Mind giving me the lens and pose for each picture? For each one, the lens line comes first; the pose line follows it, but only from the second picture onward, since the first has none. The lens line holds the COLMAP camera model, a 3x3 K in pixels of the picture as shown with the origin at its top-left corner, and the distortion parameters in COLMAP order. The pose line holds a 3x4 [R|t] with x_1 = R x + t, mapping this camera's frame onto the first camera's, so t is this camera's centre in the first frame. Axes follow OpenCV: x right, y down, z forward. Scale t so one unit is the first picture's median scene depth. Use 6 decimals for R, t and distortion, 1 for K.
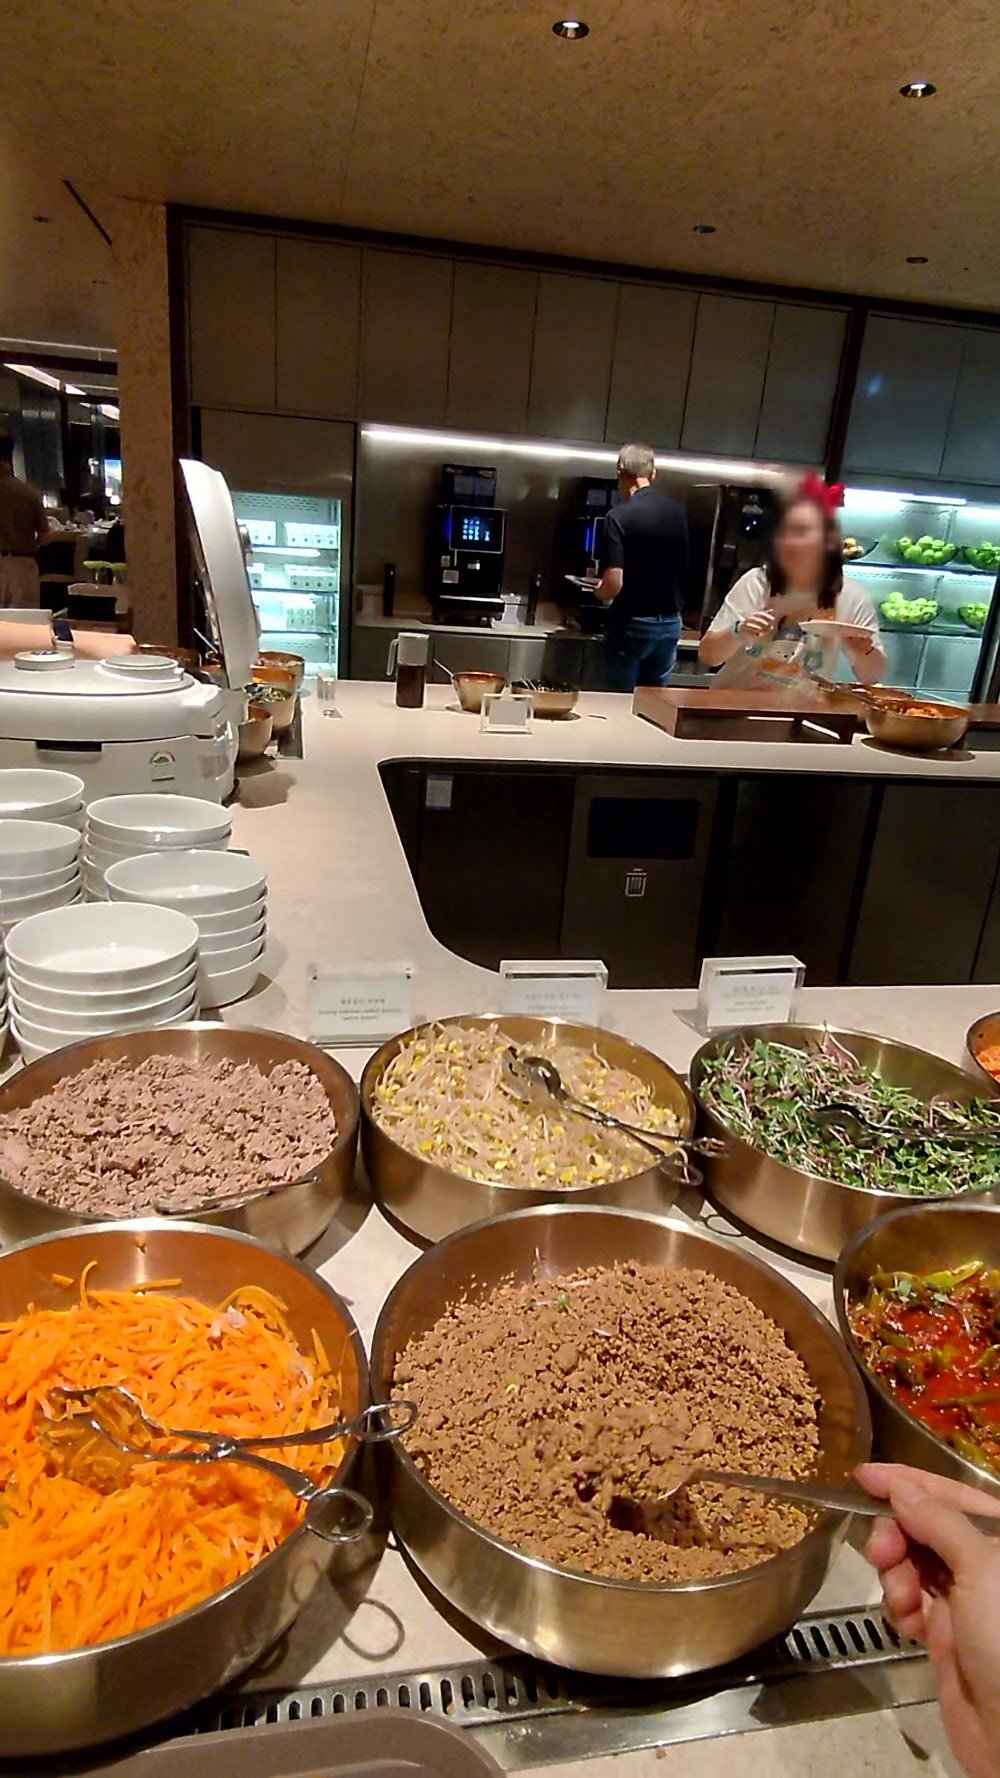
lens RADIAL K [[965.6, 0, 500.0], [0, 965.6, 889.0], [0, 0, 1]] dist [0.031371, -0.024887]
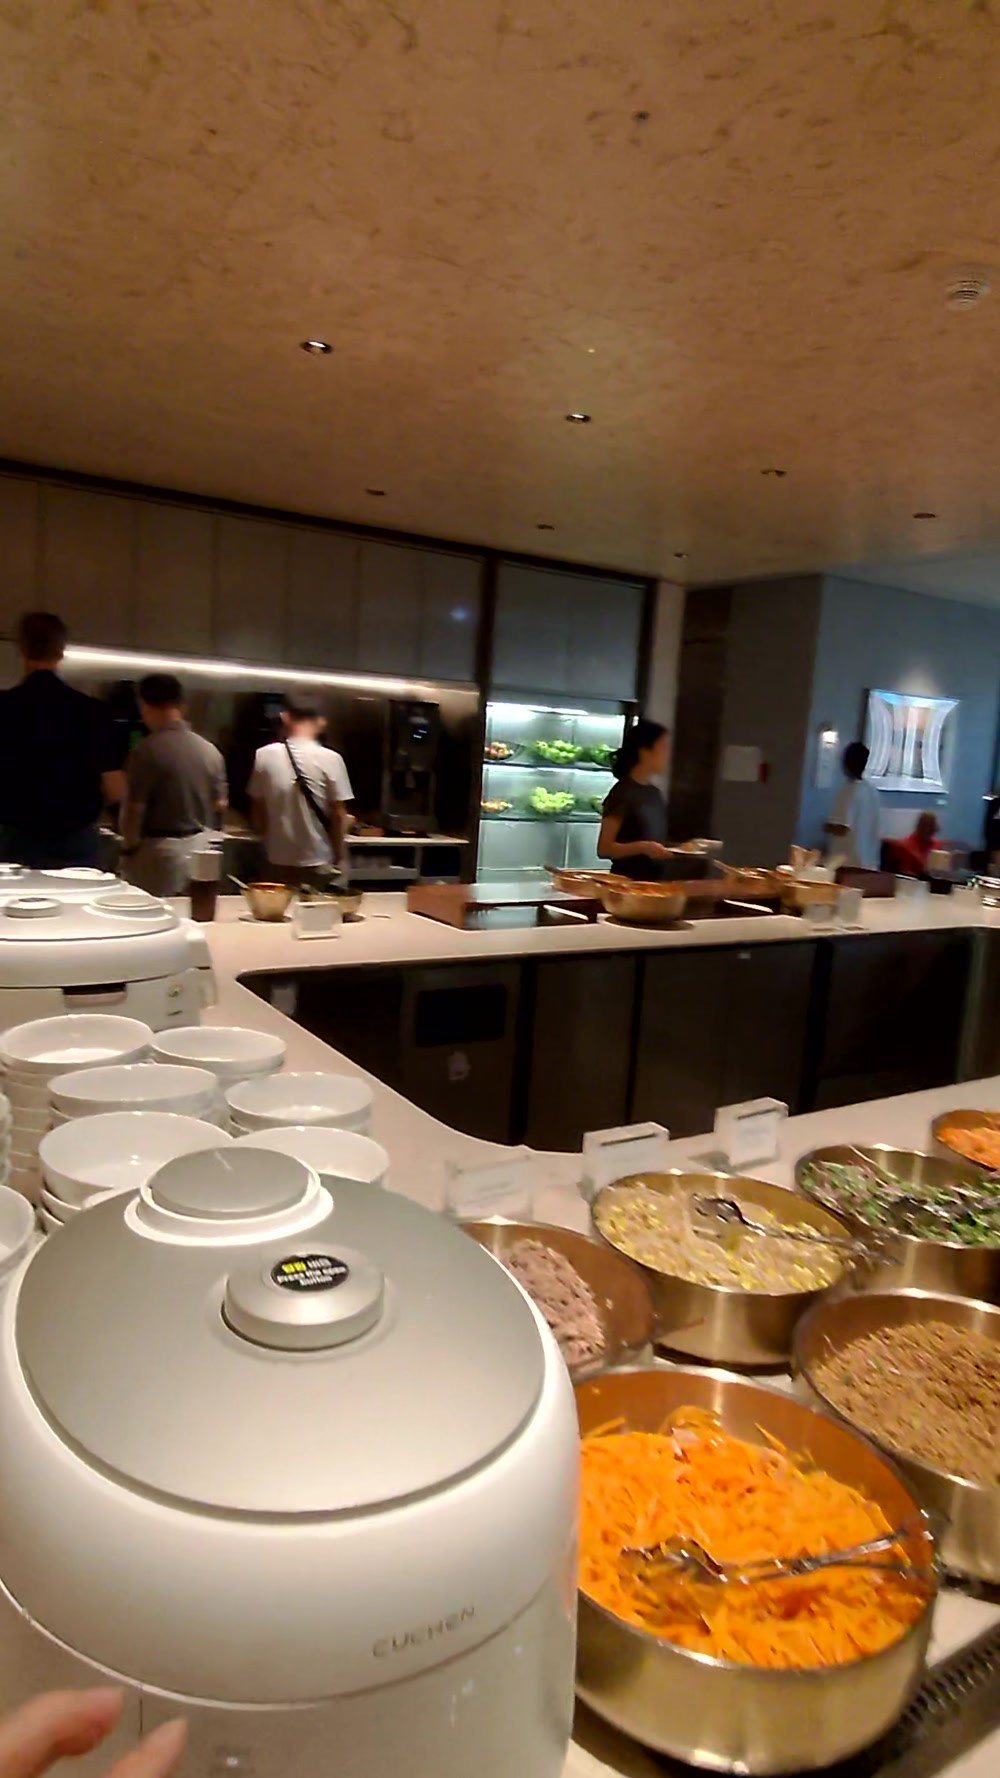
lens RADIAL K [[979.0, 0, 473.0], [0, 979.0, 914.4], [0, 0, 1]] dist [0.002511, 0.001659]
pose [[0.939577, -0.074563, 0.334118, -0.158310], [0.129845, 0.980684, -0.146284, -0.009413], [-0.316757, 0.180829, 0.931110, -0.031118]]
